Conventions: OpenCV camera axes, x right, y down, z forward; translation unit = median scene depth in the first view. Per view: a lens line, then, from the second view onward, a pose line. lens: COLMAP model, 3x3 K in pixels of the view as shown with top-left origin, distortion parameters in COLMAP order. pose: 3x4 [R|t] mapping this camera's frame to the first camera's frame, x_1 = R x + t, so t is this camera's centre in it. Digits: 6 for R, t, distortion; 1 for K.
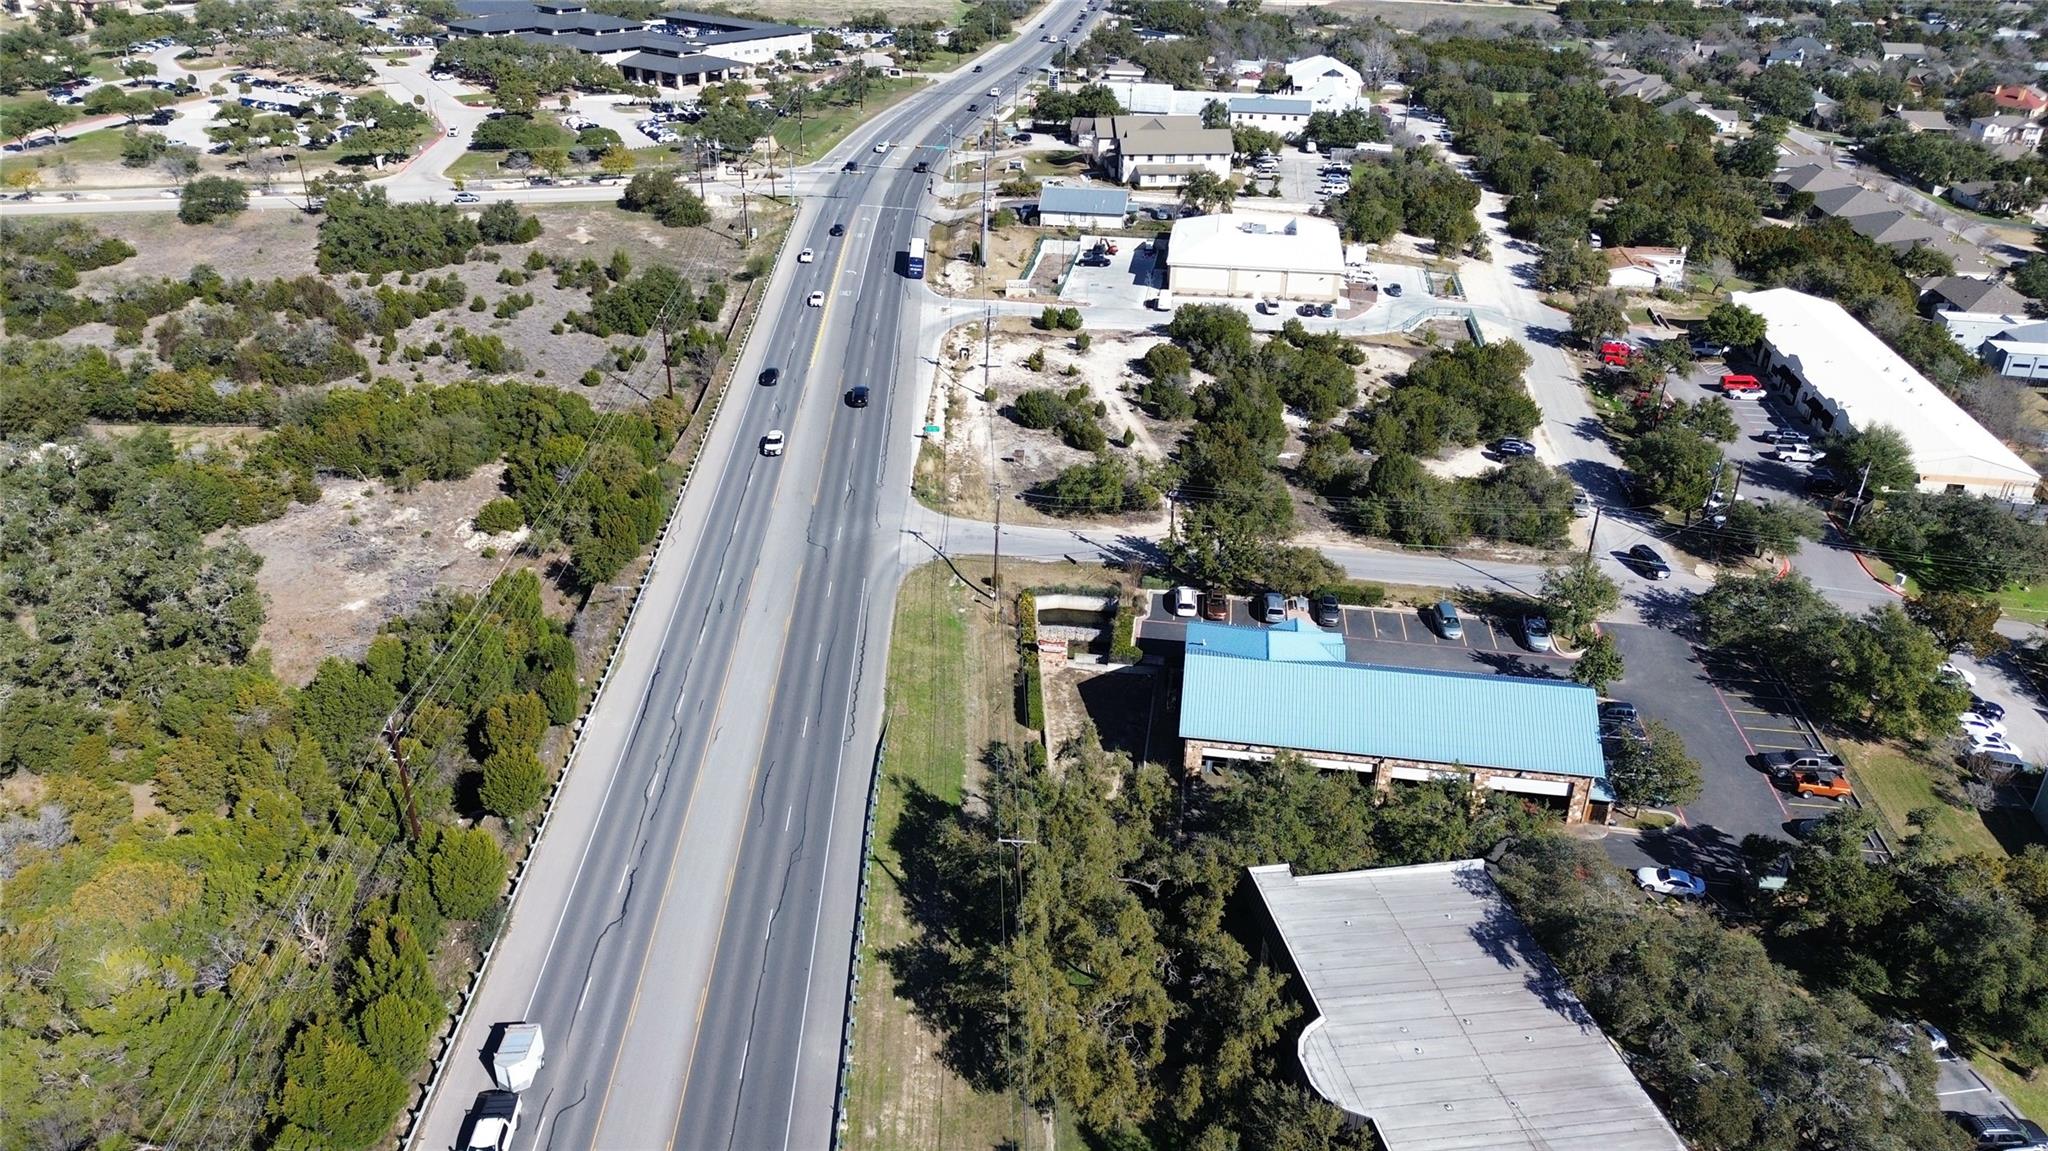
lens RADIAL K [[1424.5, 0, 1024.0], [0, 1424.5, 575.5], [0, 0, 1]] dist [-0.003123, -0.002009]
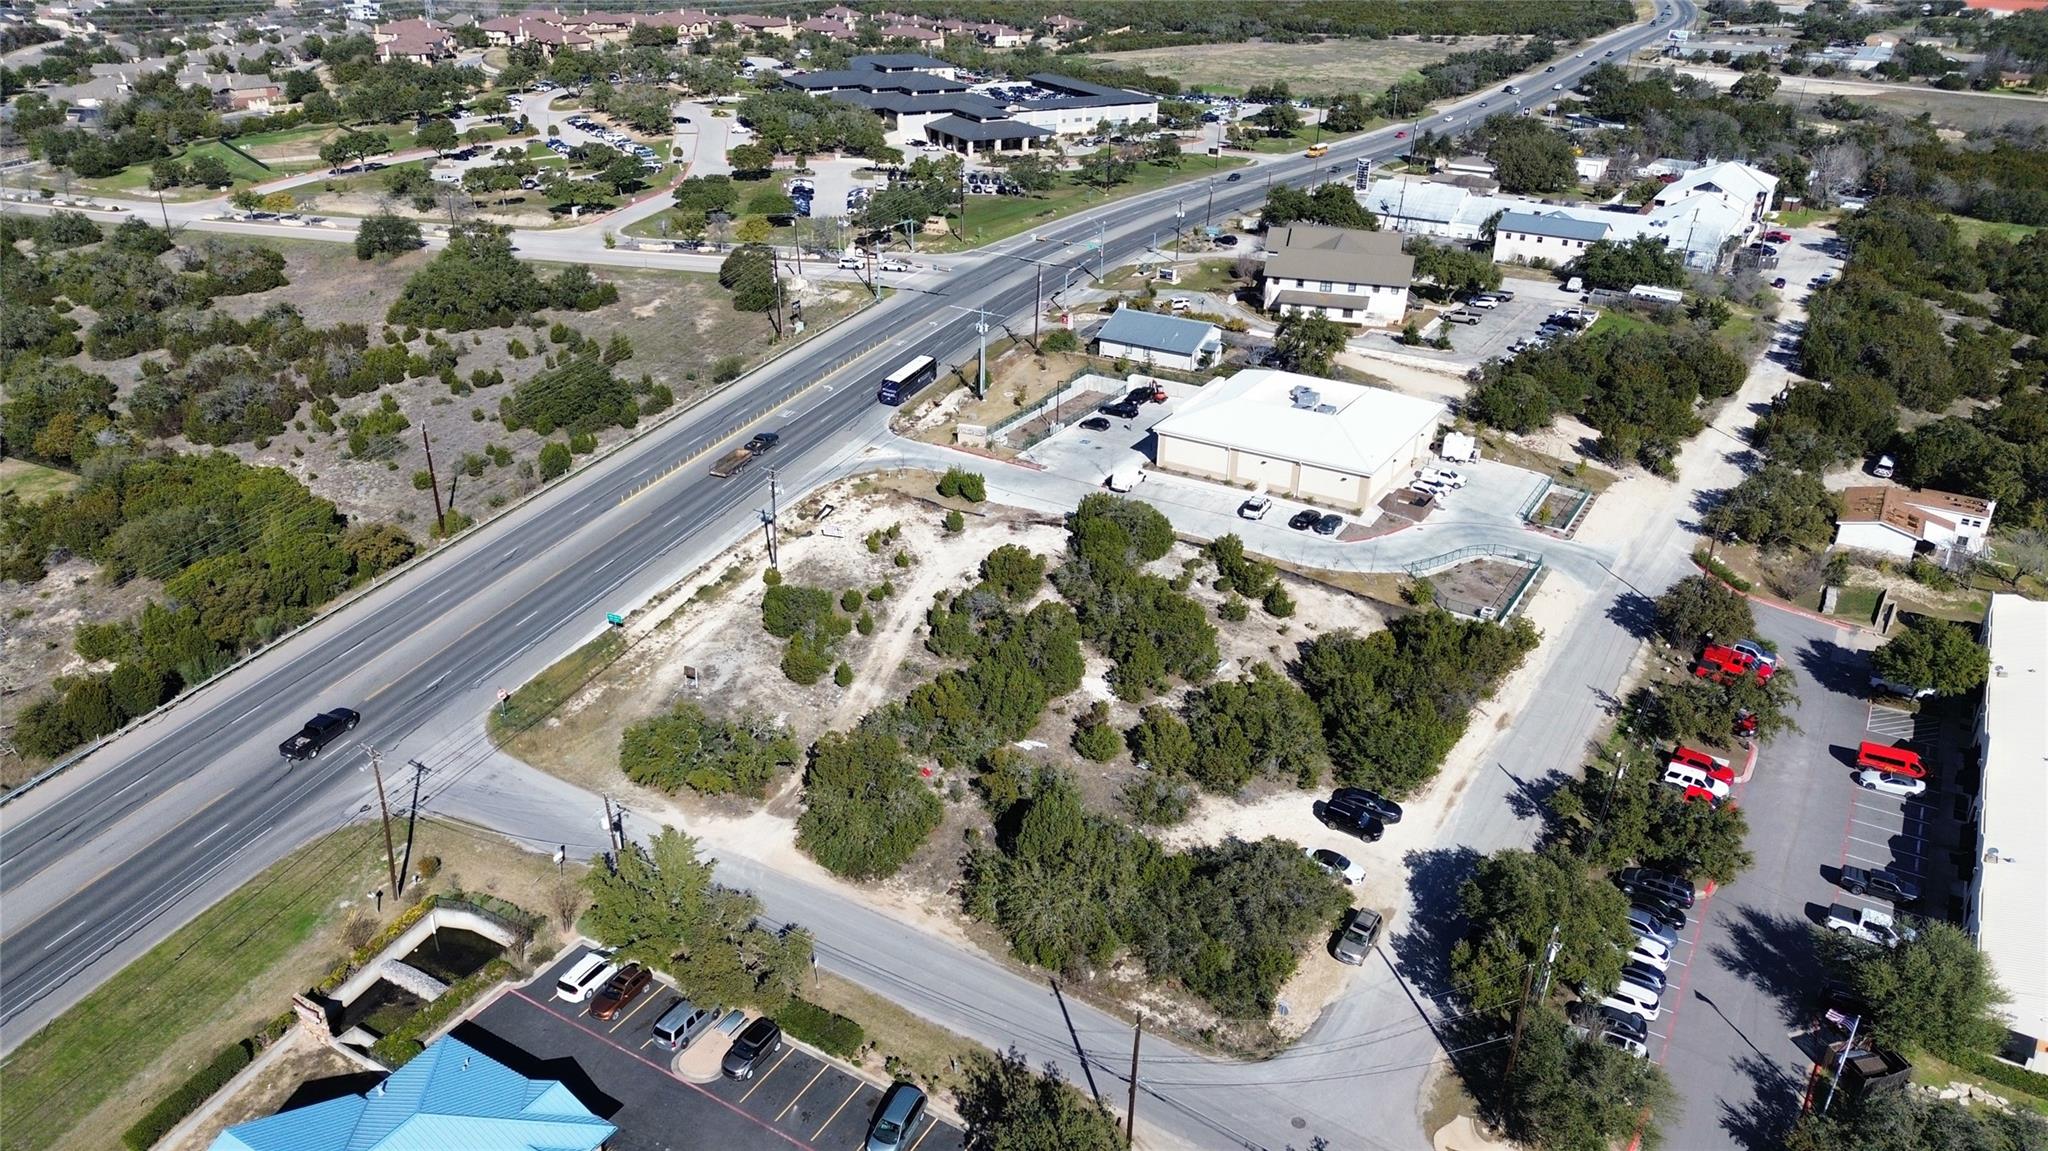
lens RADIAL K [[1424.5, 0, 1024.0], [0, 1424.5, 575.5], [0, 0, 1]] dist [-0.003123, -0.002009]
pose [[0.916745, 0.168117, -0.362374, 0.291811], [-0.181505, 0.983386, -0.002953, -0.112903], [0.355857, 0.068479, 0.932028, 0.237375]]
